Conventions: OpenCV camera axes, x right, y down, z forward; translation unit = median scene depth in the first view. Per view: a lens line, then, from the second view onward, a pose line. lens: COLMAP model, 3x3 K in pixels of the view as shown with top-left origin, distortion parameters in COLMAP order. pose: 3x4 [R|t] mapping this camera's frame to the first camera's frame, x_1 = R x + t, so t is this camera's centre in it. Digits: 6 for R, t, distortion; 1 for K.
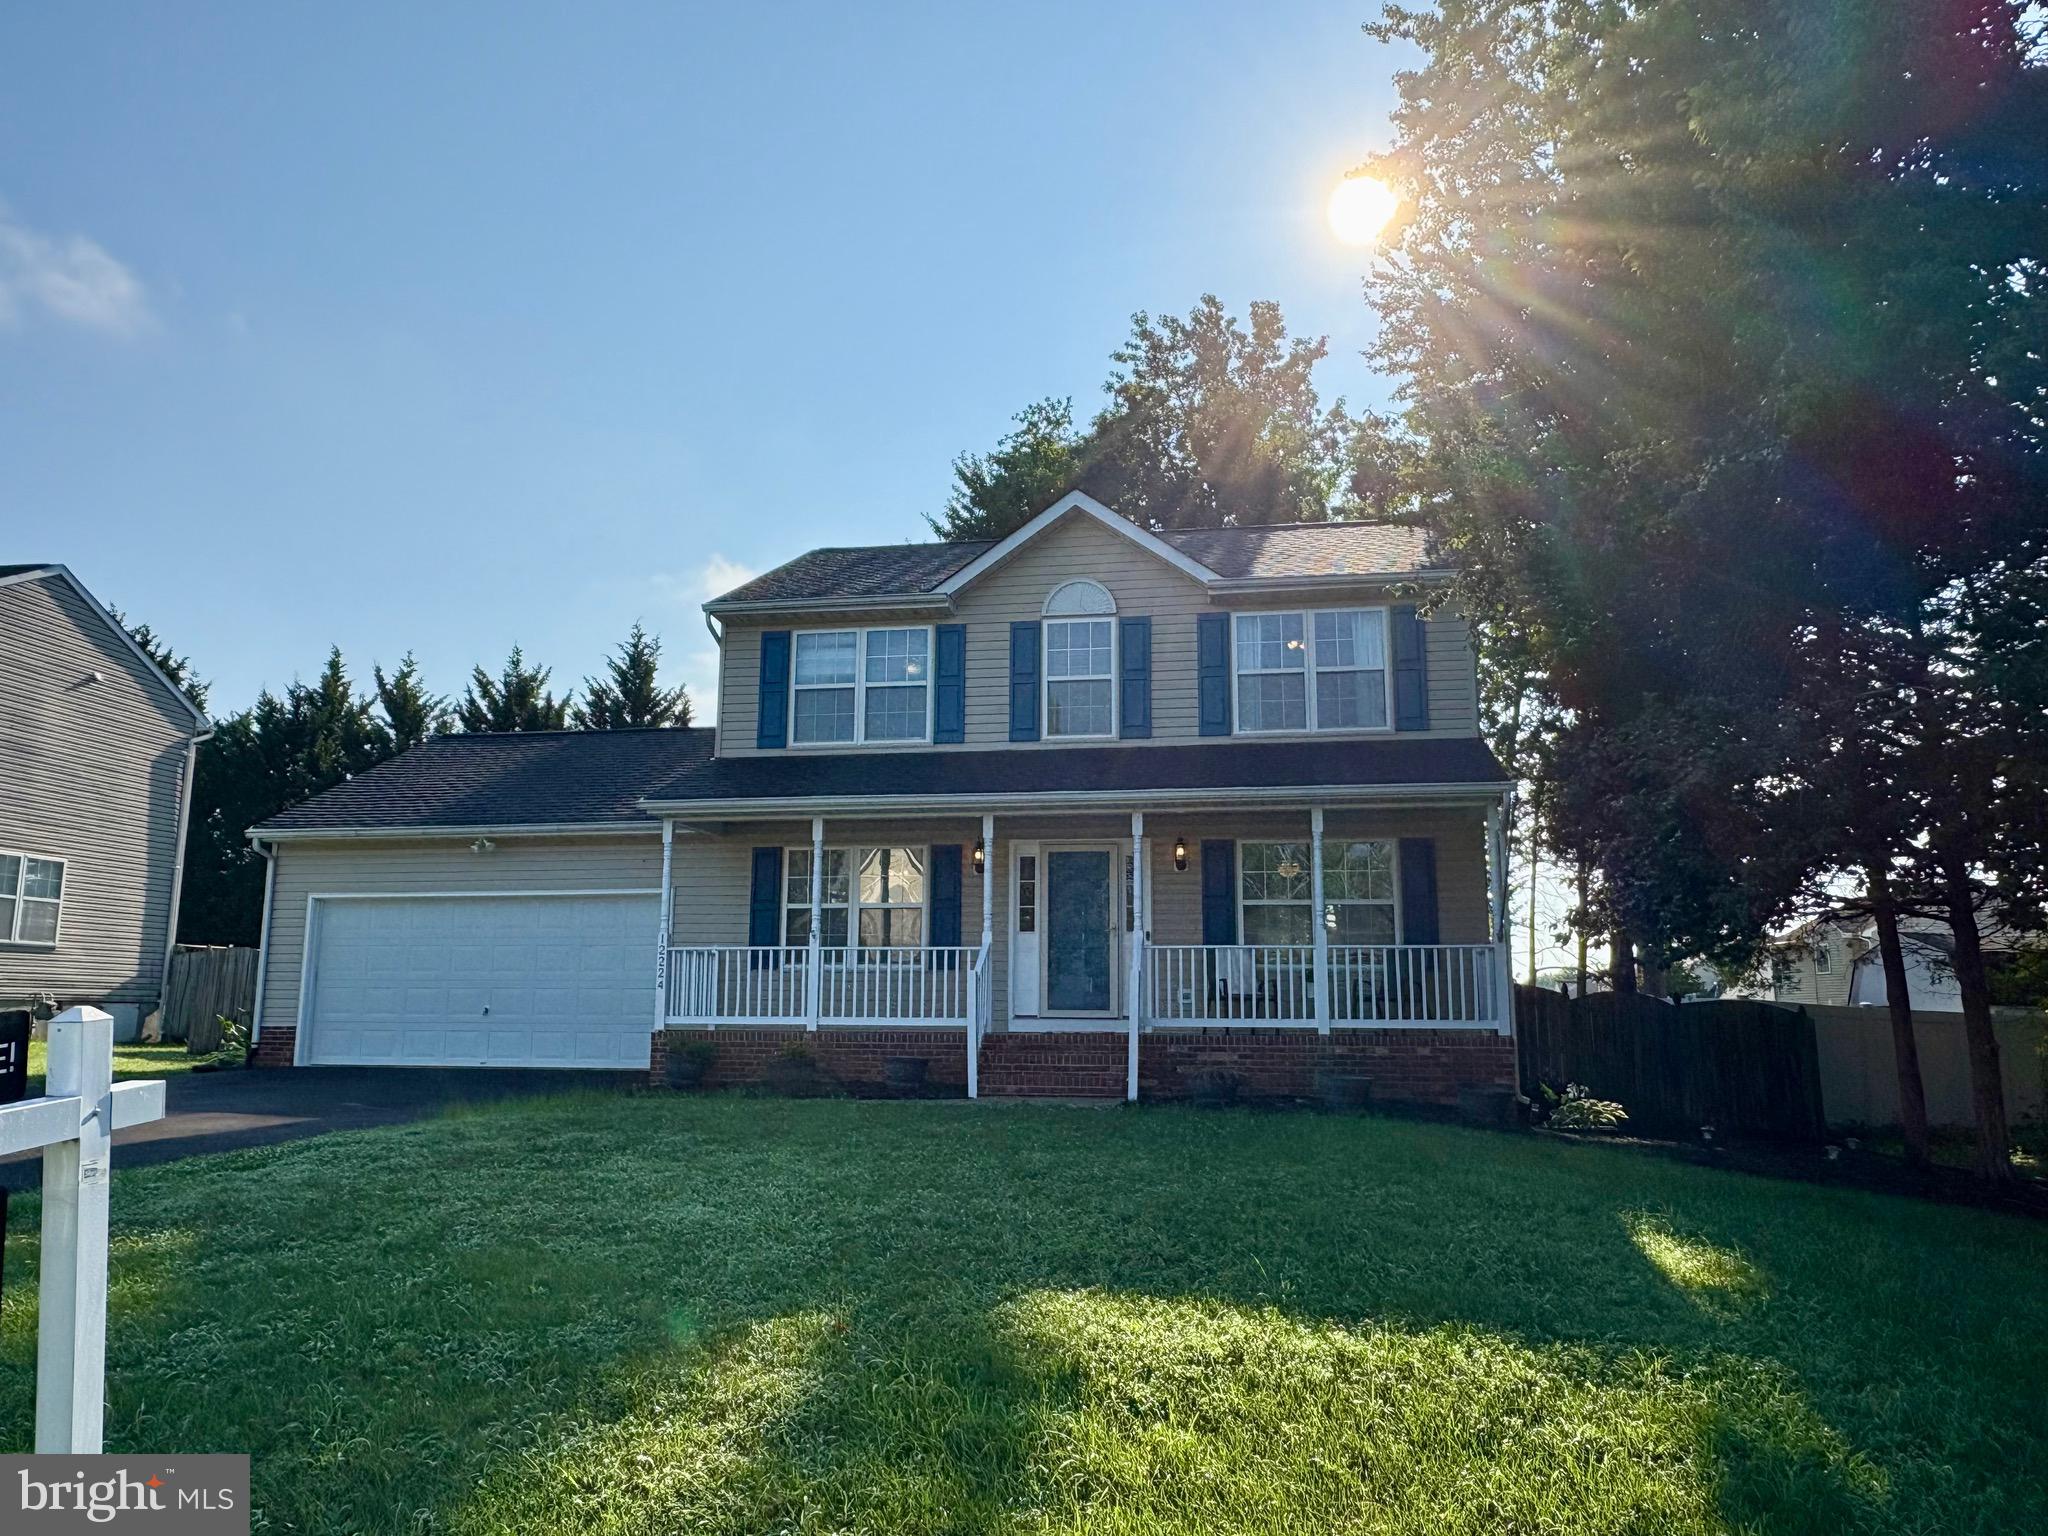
lens RADIAL K [[1426.5, 0, 1022.2], [0, 1426.5, 773.4], [0, 0, 1]] dist [-0.003985, 0.000024]
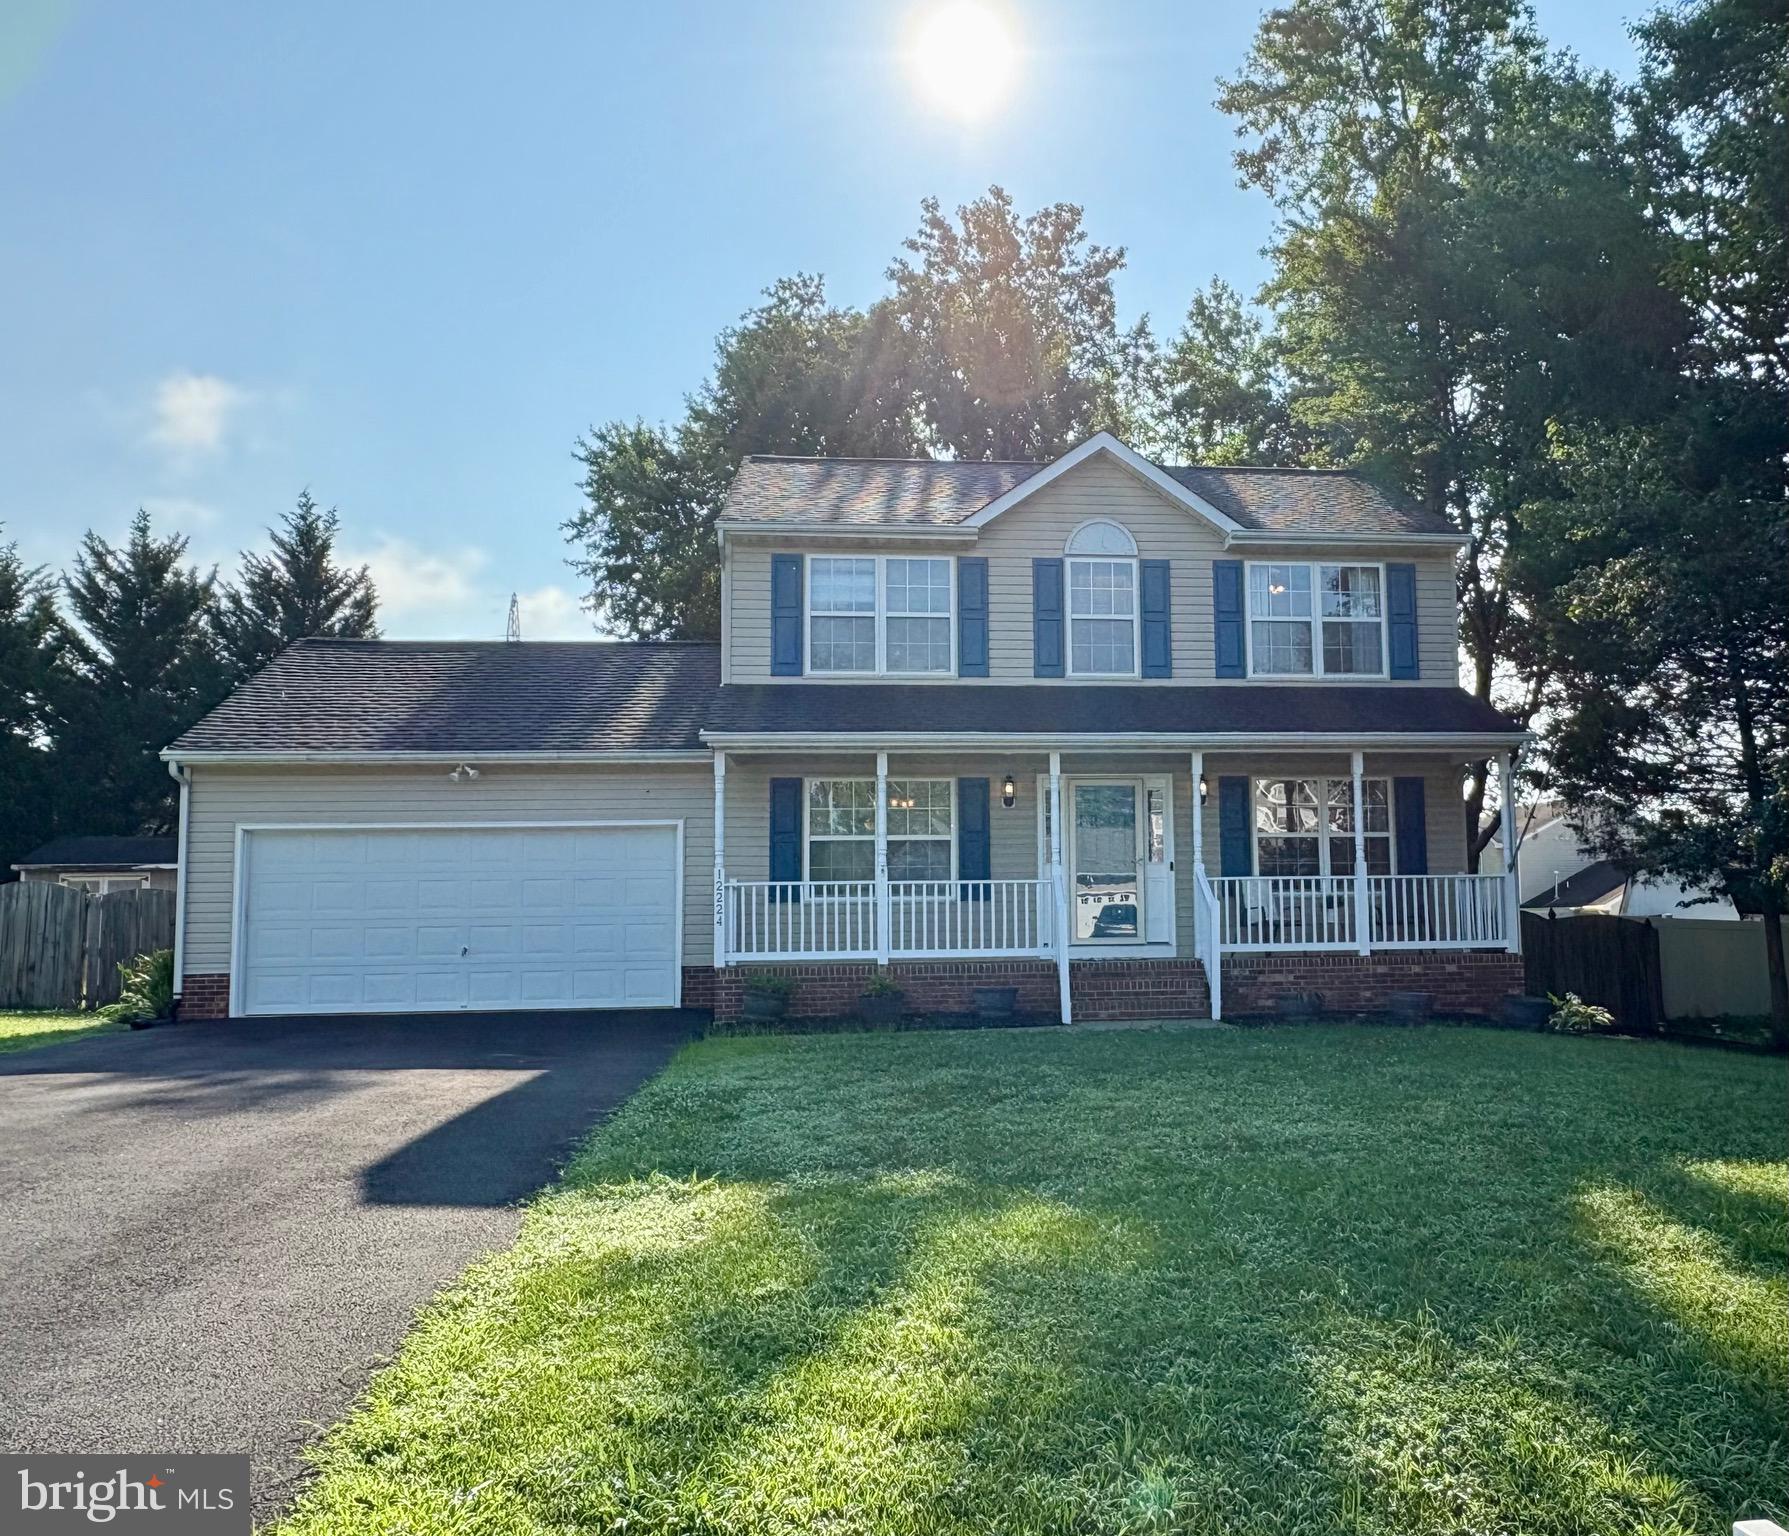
lens RADIAL K [[1623.8, 0, 895.5], [0, 1623.8, 763.1], [0, 0, 1]] dist [-0.005995, 0.005670]
pose [[0.957176, 0.009487, 0.289353, -0.431933], [-0.029326, 0.997499, 0.064305, -0.032158], [-0.288019, -0.070036, 0.955060, -0.080372]]
